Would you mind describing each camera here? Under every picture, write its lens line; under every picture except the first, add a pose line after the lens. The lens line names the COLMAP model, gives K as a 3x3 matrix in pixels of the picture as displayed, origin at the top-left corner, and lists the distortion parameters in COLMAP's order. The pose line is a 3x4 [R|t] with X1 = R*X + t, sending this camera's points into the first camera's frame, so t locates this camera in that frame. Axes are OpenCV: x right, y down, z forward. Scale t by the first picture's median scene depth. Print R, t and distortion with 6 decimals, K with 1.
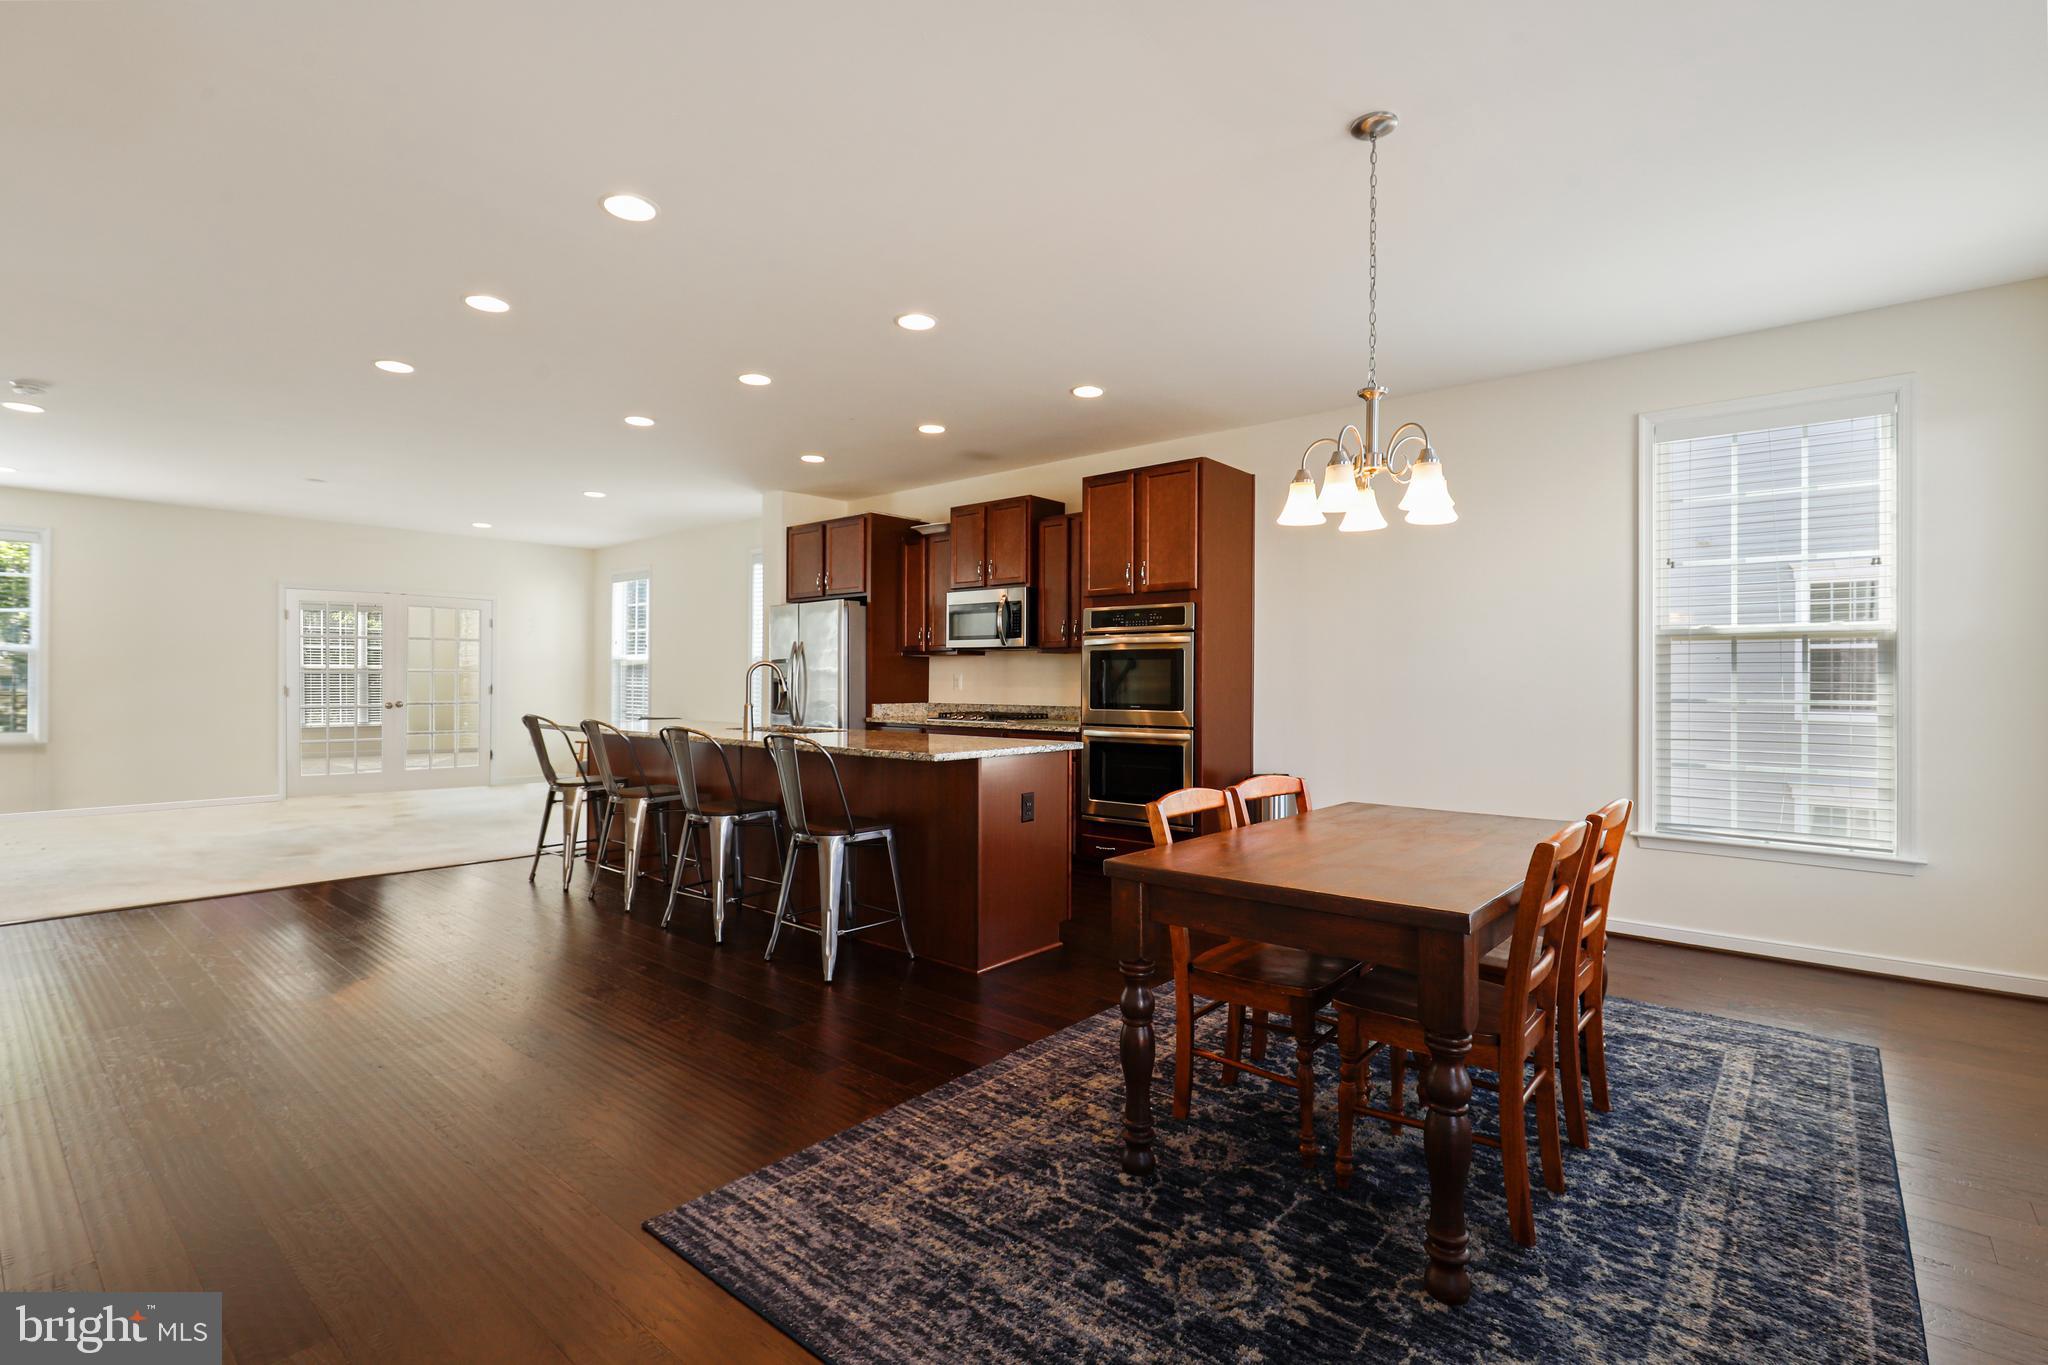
lens RADIAL K [[939.2, 0, 1023.6], [0, 939.2, 679.8], [0, 0, 1]] dist [-0.000217, -0.000048]
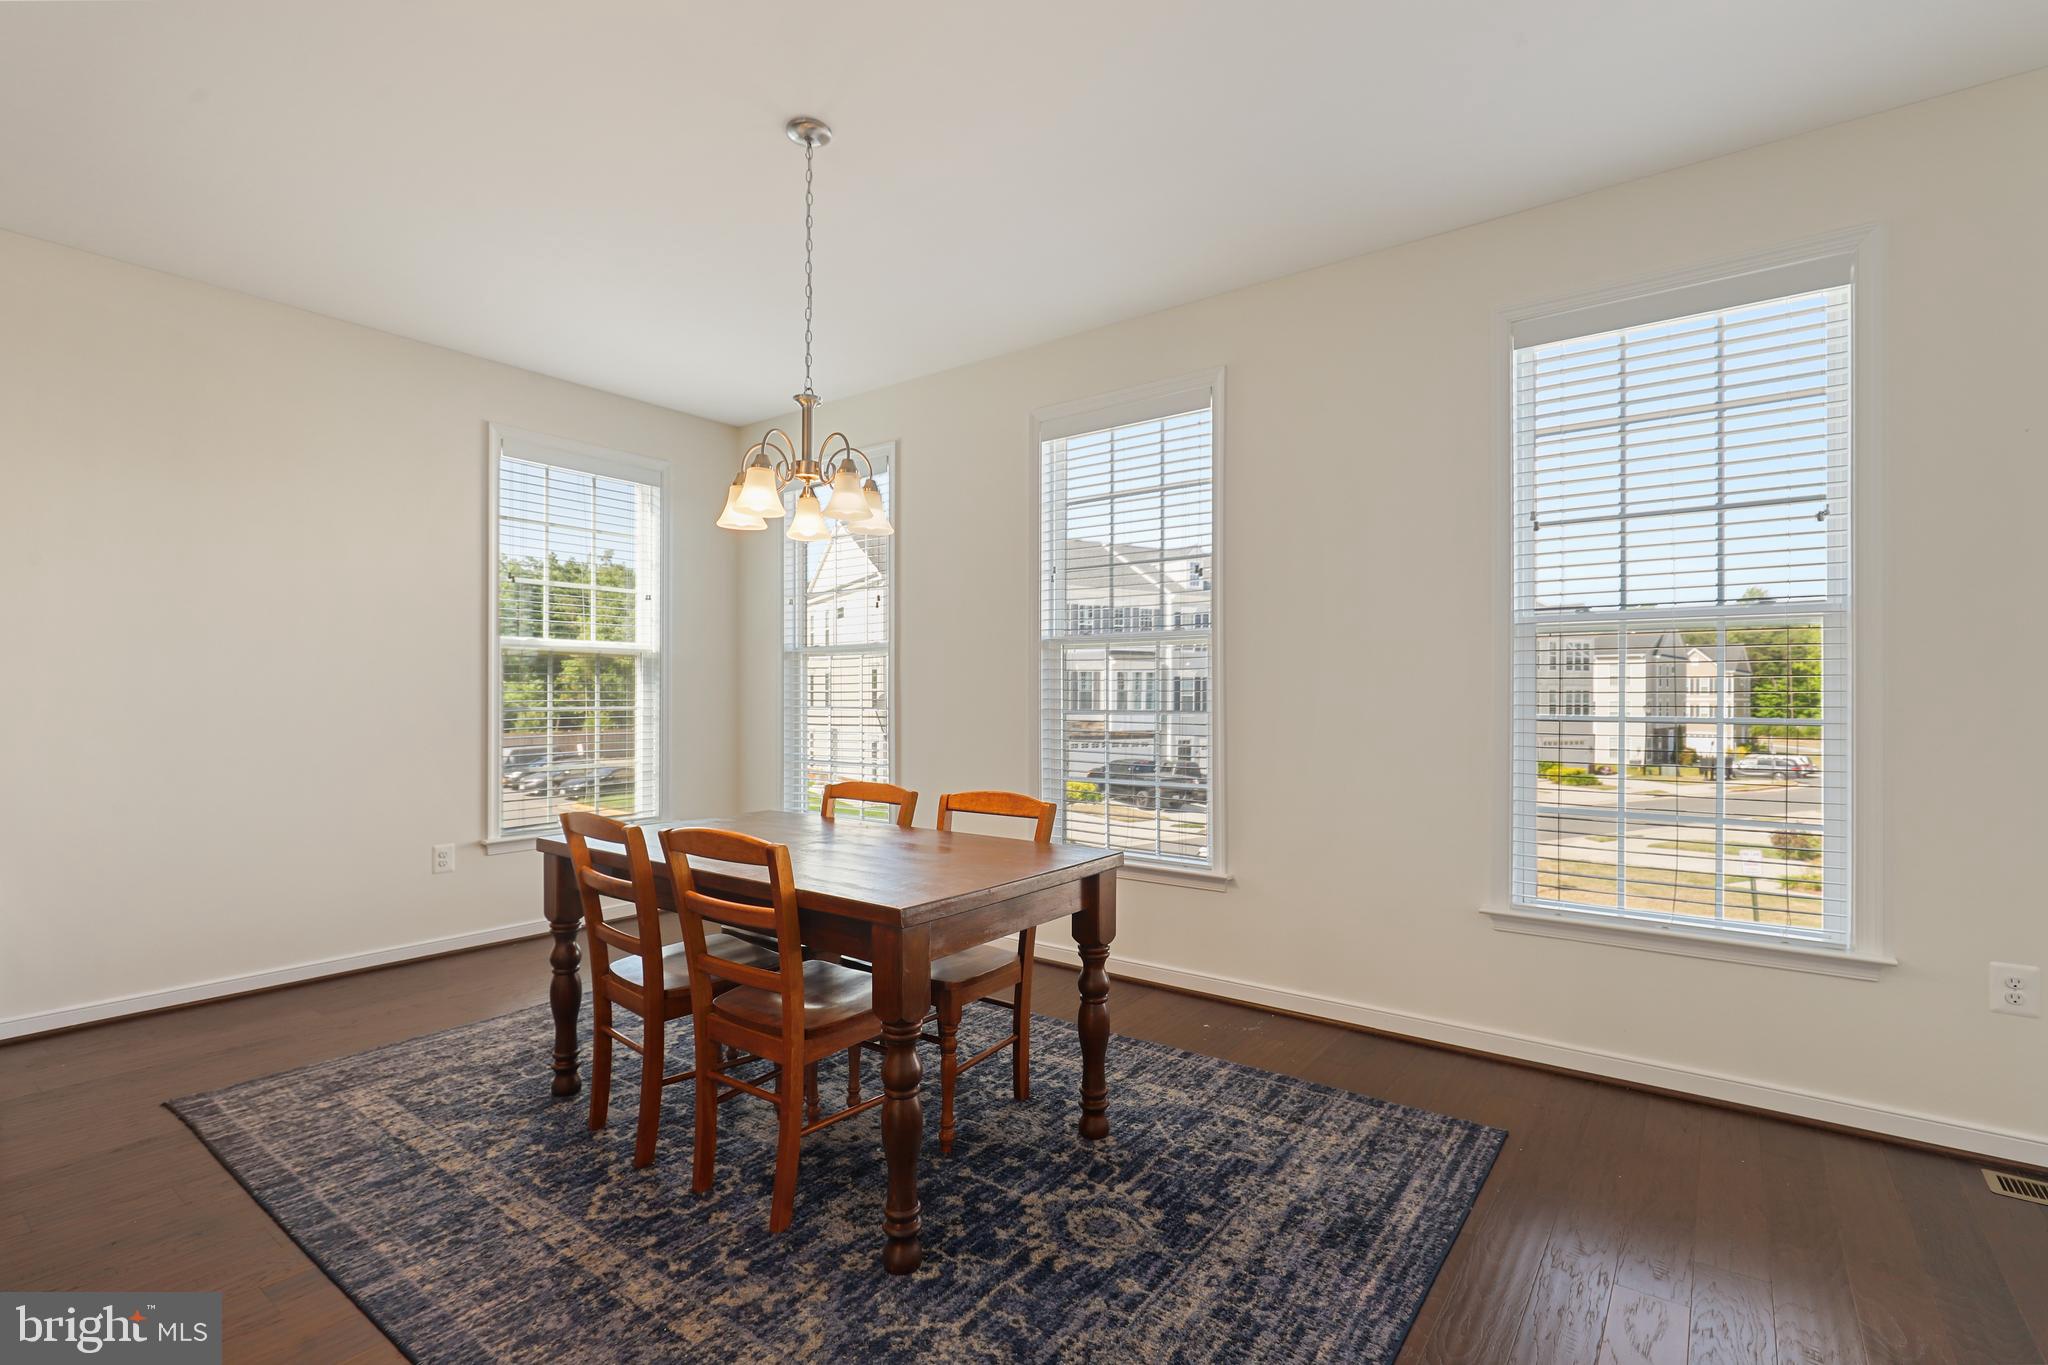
lens RADIAL K [[940.9, 0, 1020.1], [0, 940.9, 702.1], [0, 0, 1]] dist [0.000175, -0.000162]
pose [[-0.063327, -0.009670, 0.997946, -0.627128], [-0.005486, 0.999941, 0.009341, 0.003272], [-0.997978, -0.004883, -0.063377, 0.818163]]
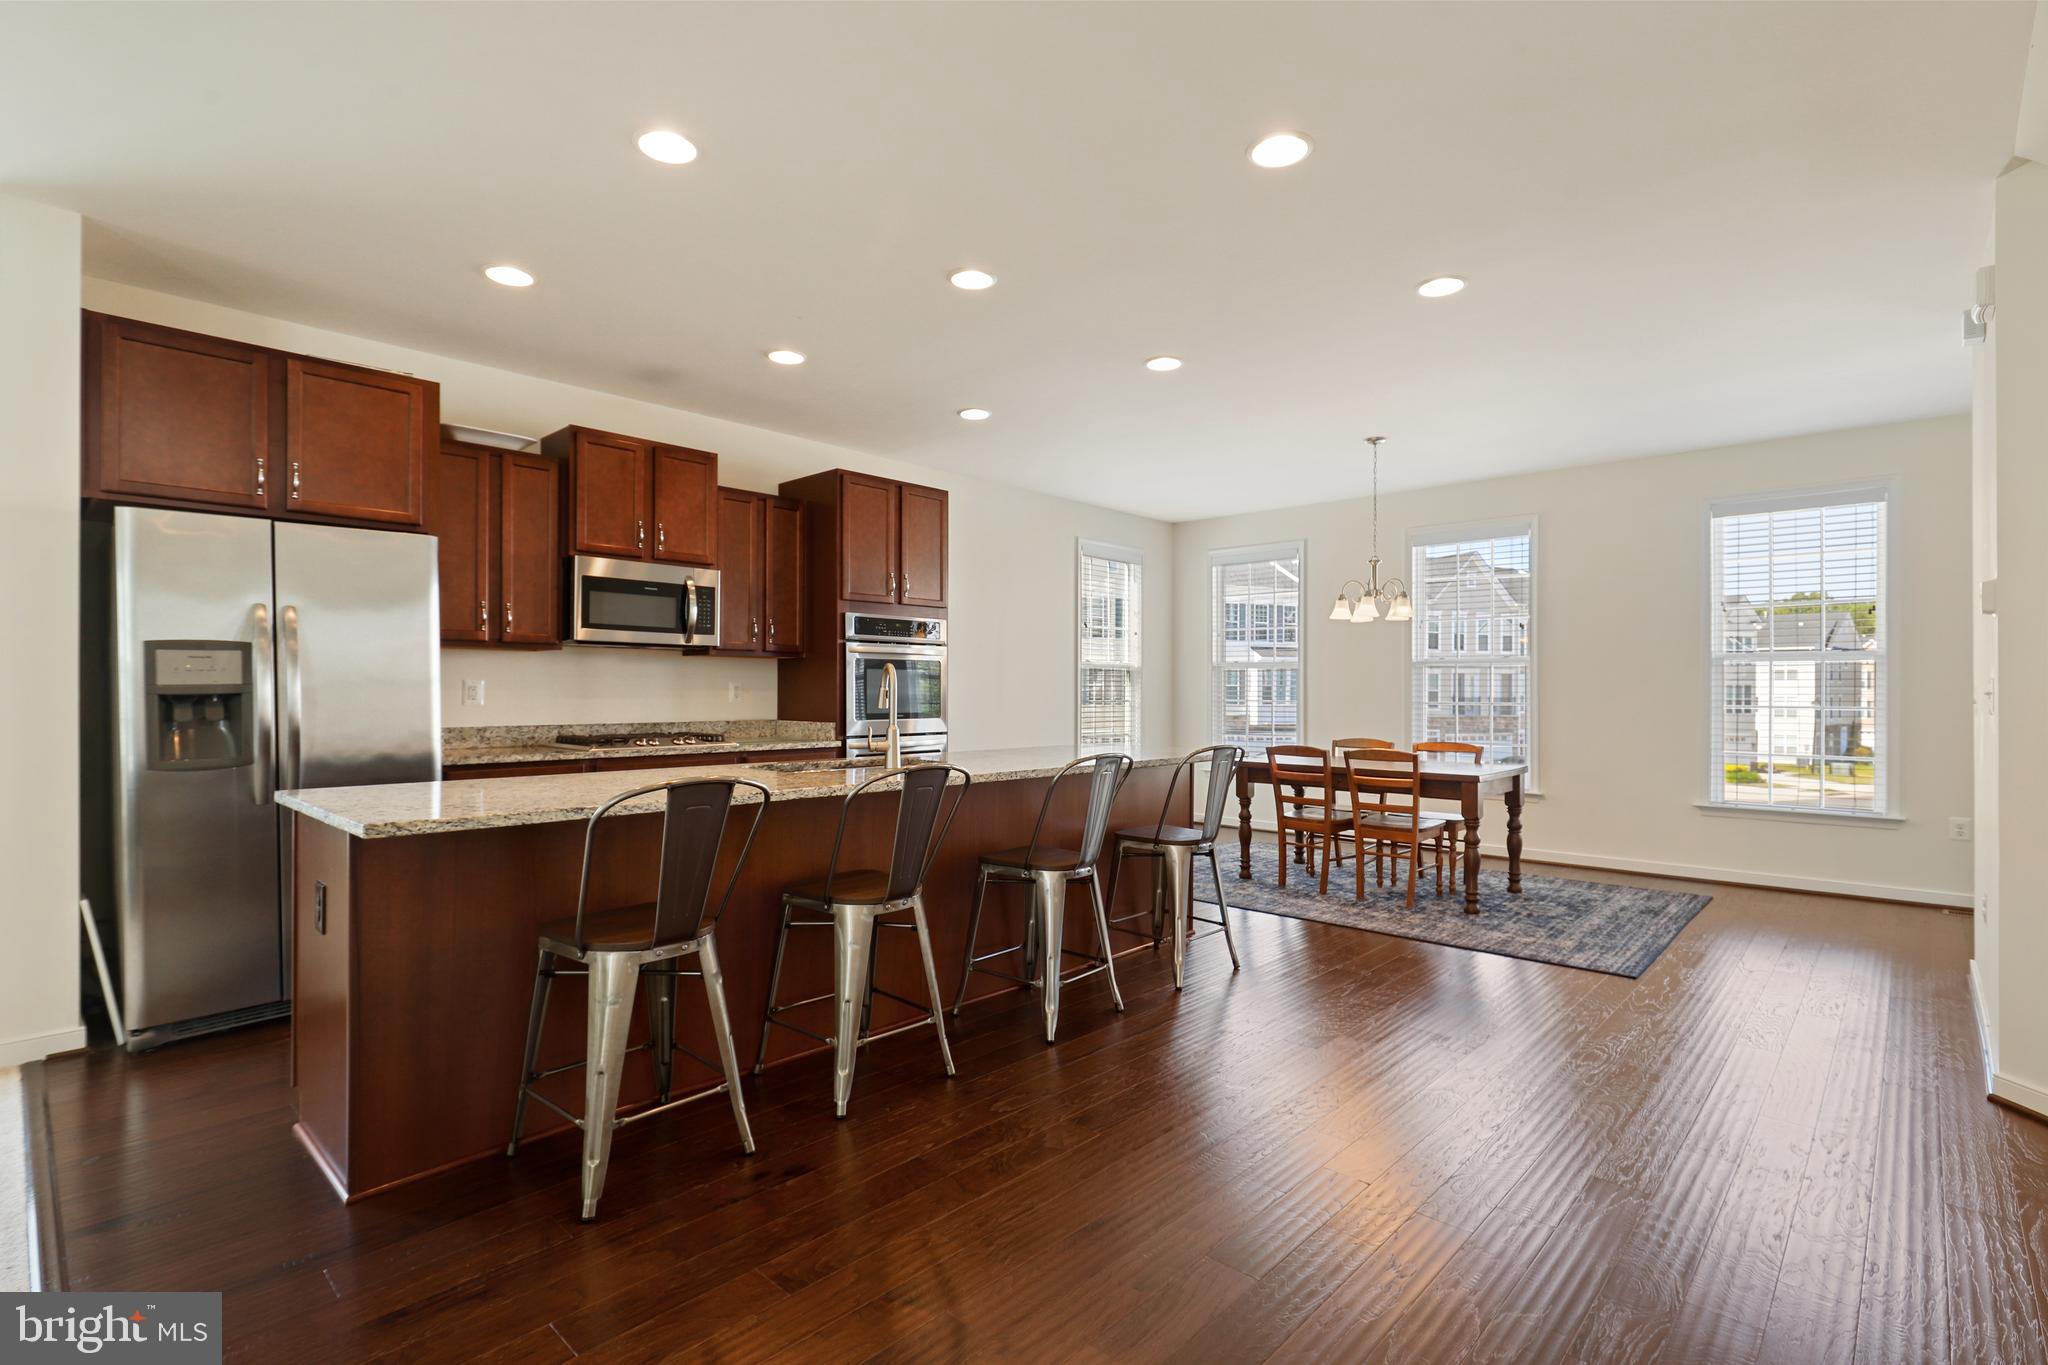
lens RADIAL K [[957.1, 0, 1017.9], [0, 957.1, 672.7], [0, 0, 1]] dist [-0.010474, -0.000134]
pose [[0.048622, 0.012428, 0.998740, -1.849194], [-0.007514, 0.999899, -0.012077, -0.014037], [-0.998789, -0.006918, 0.048711, 1.679605]]
